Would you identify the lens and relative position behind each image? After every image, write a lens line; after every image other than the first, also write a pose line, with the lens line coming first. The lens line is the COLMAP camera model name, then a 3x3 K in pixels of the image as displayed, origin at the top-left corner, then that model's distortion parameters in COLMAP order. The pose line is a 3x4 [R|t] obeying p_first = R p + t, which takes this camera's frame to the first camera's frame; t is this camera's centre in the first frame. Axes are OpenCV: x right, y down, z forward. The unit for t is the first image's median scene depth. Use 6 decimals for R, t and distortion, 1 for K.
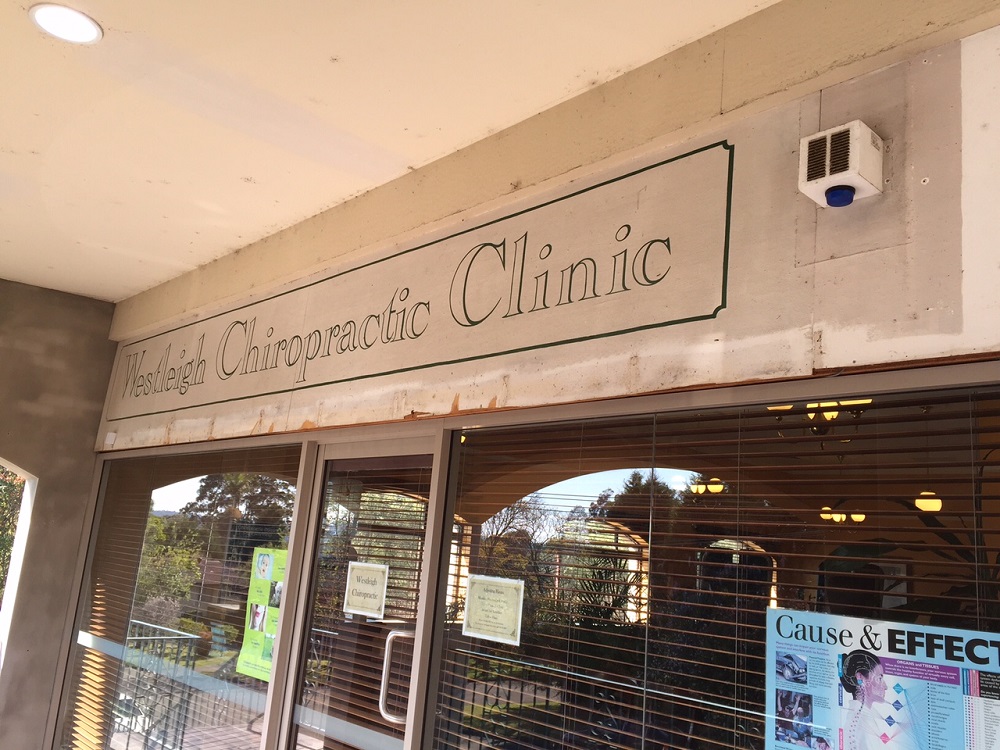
lens RADIAL K [[869.4, 0, 501.2], [0, 869.4, 375.9], [0, 0, 1]] dist [0.066524, -0.068827]
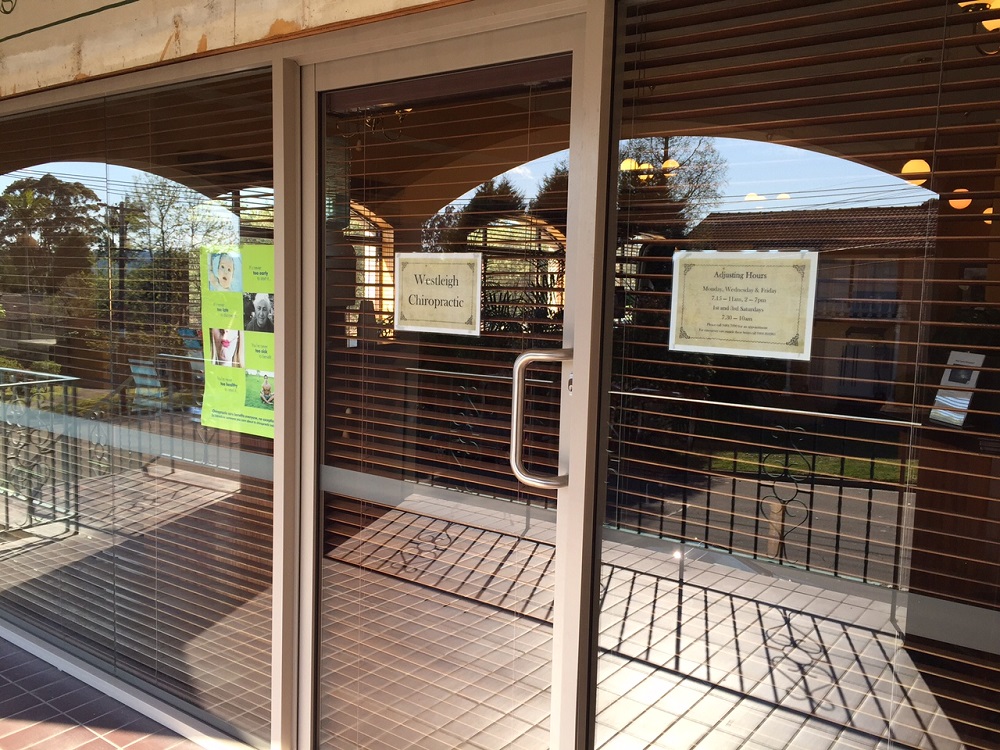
lens RADIAL K [[869.4, 0, 502.3], [0, 869.4, 381.0], [0, 0, 1]] dist [0.066524, -0.068827]
pose [[0.979227, -0.080803, 0.185971, -0.204200], [0.016014, 0.945121, 0.326328, 0.089184], [-0.202133, -0.316571, 0.926782, 0.347156]]
